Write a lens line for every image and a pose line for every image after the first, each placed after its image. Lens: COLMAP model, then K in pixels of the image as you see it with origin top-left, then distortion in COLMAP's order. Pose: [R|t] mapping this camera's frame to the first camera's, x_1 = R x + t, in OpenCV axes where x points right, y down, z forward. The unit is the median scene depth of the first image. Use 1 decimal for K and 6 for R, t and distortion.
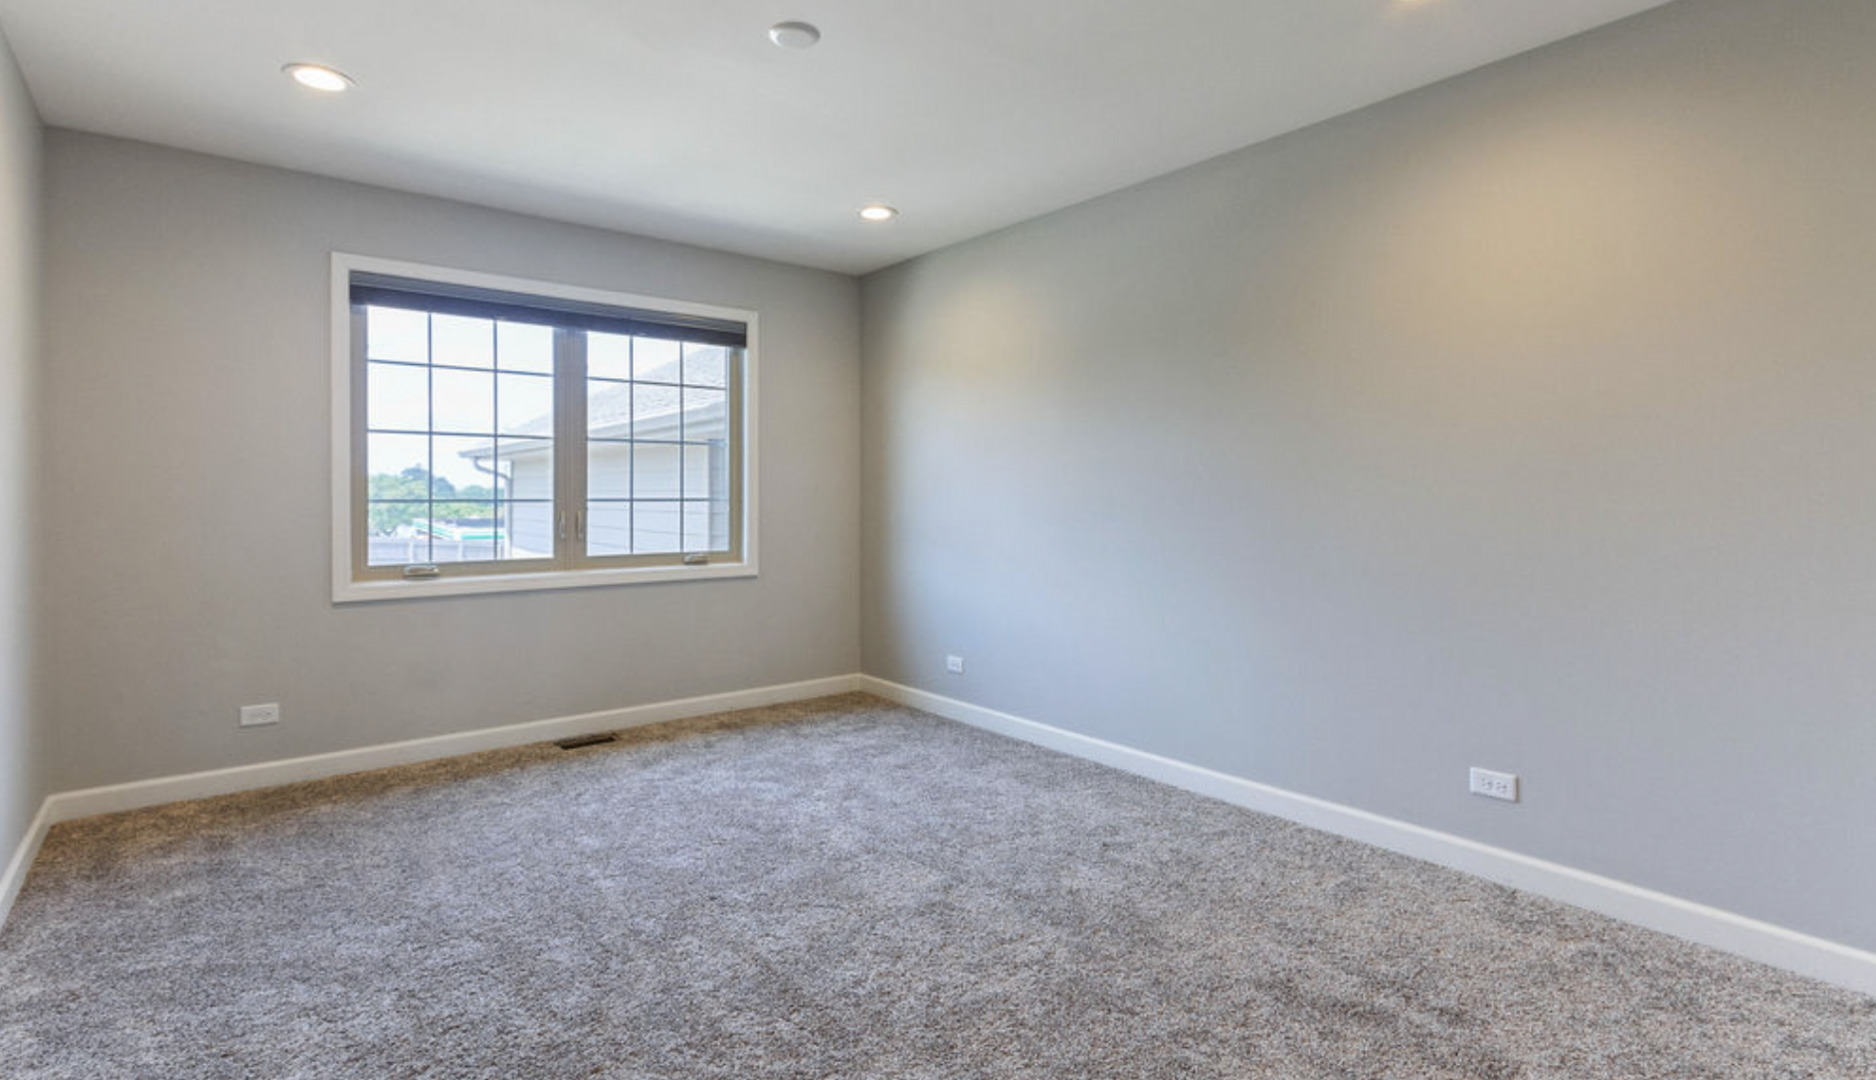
lens RADIAL K [[895.1, 0, 938.2], [0, 895.1, 503.4], [0, 0, 1]] dist [0.000029, 0.000018]
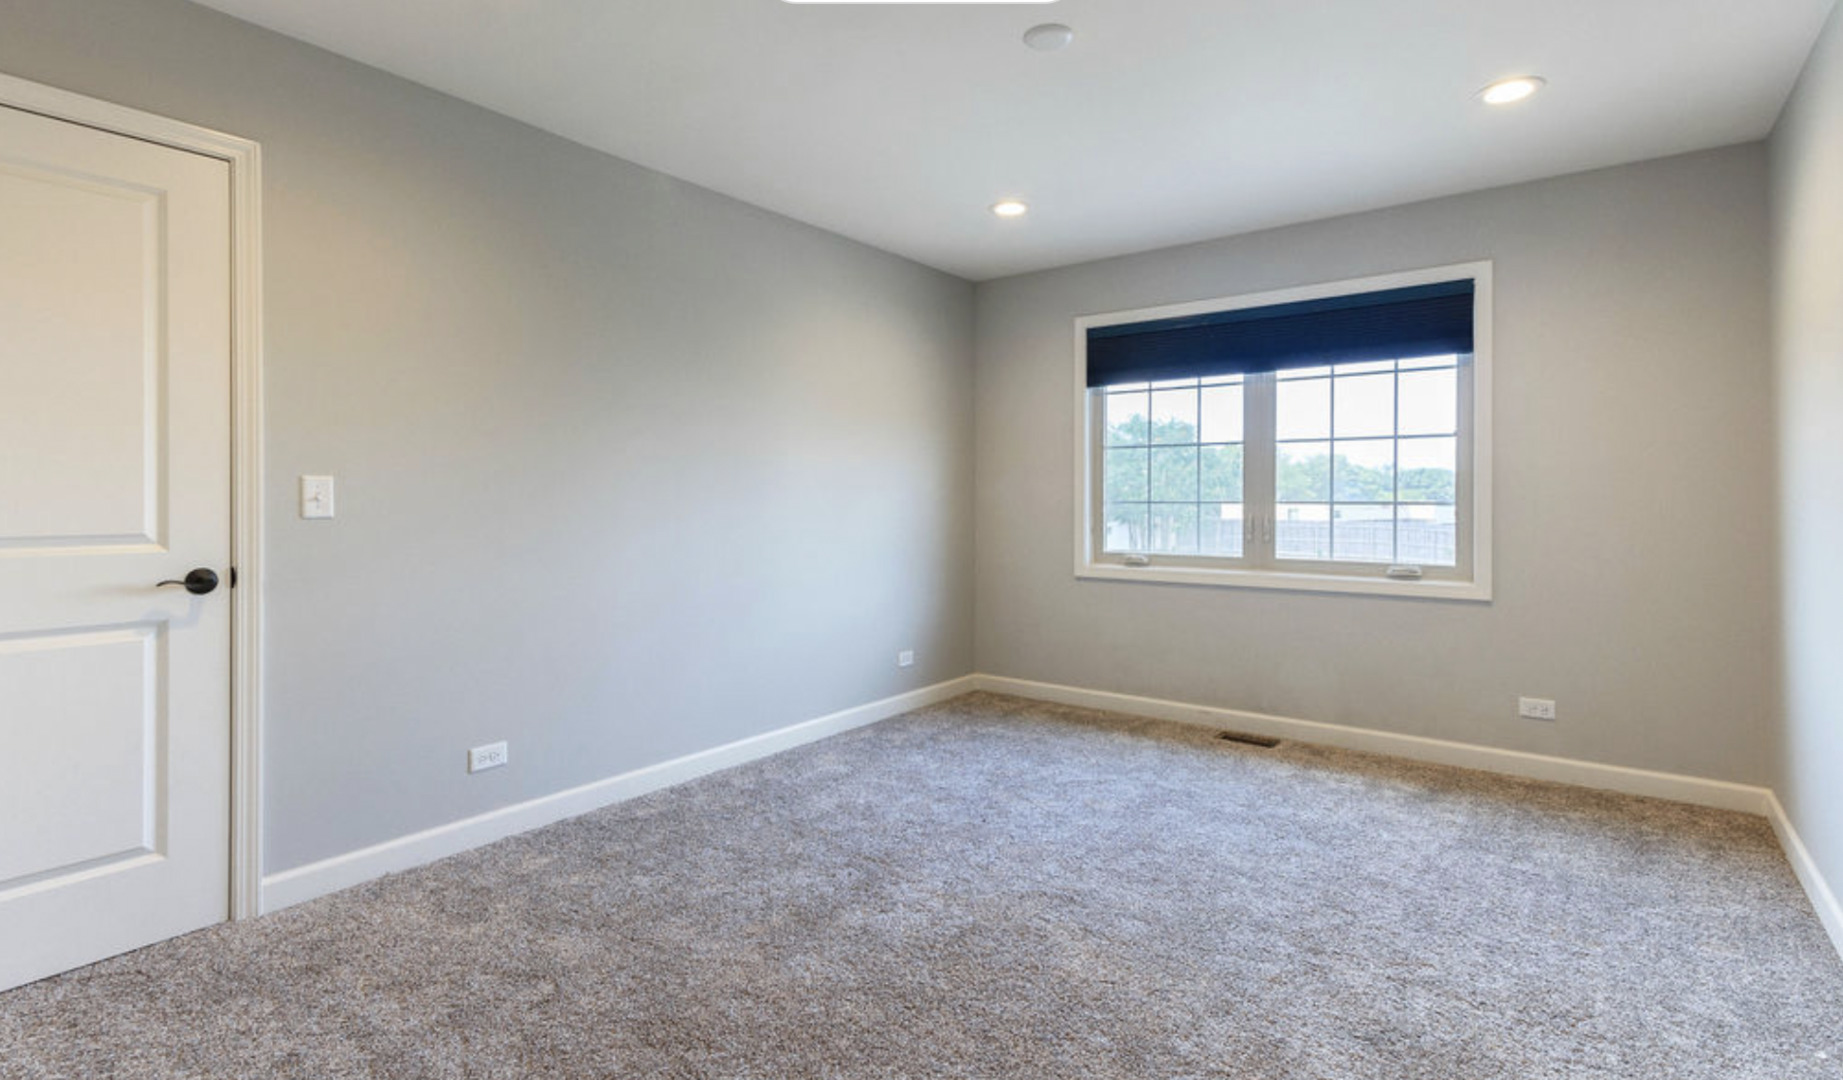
lens RADIAL K [[889.8, 0, 923.0], [0, 889.8, 501.0], [0, 0, 1]] dist [-0.001797, -0.000200]
pose [[0.247118, 0.003277, -0.968980, 0.478534], [-0.009361, 0.999956, 0.000994, -0.002880], [0.968940, 0.008824, 0.247138, 0.373459]]
